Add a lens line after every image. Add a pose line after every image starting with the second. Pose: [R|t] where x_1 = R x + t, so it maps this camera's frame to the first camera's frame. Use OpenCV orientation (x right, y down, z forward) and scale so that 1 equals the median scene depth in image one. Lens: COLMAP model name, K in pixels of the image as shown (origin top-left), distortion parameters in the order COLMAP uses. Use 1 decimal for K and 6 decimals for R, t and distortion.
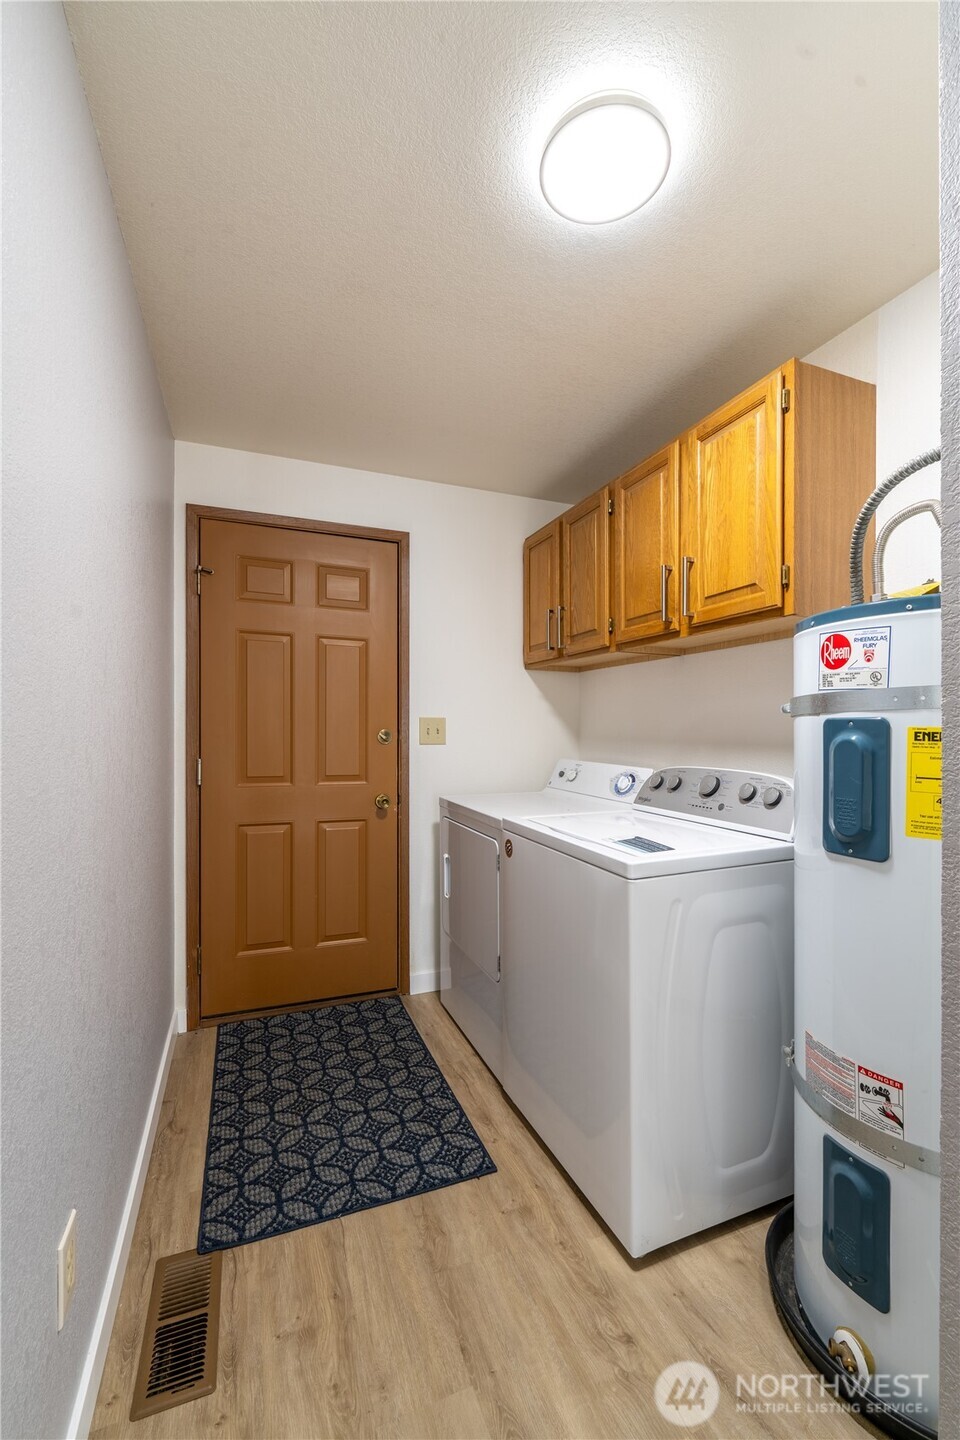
lens RADIAL K [[594.5, 0, 479.8], [0, 594.5, 728.0], [0, 0, 1]] dist [0.001659, -0.001351]
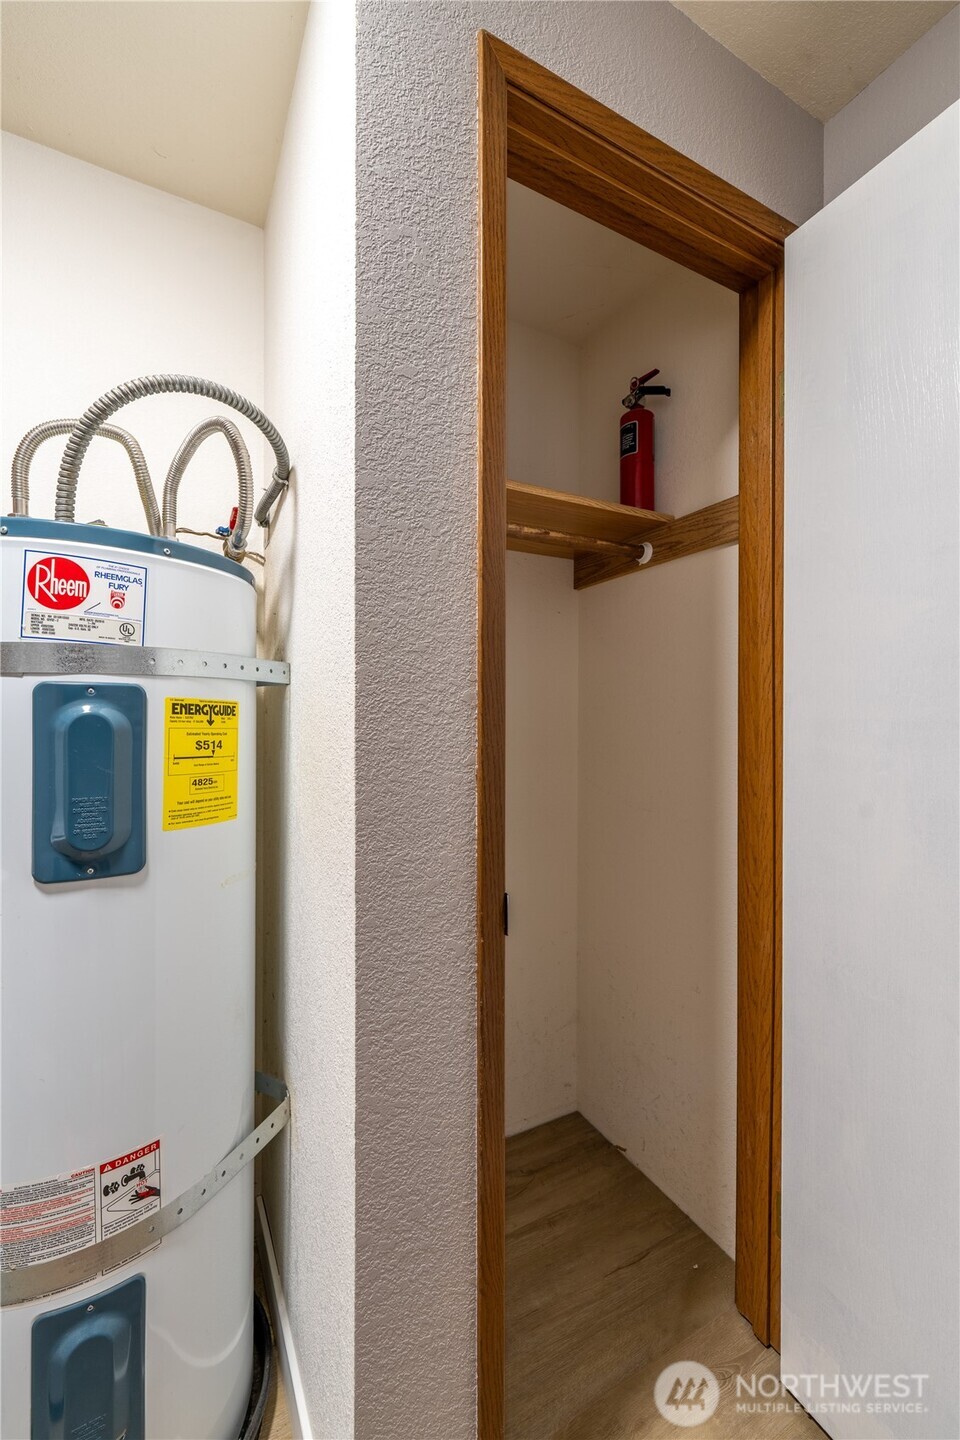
lens RADIAL K [[594.5, 0, 480.0], [0, 594.5, 712.9], [0, 0, 1]] dist [0.001659, -0.001351]
pose [[-0.116000, 0.004159, 0.993240, -0.135137], [-0.004586, 0.999978, -0.004722, 0.020851], [-0.993239, -0.005102, -0.115979, 0.636830]]
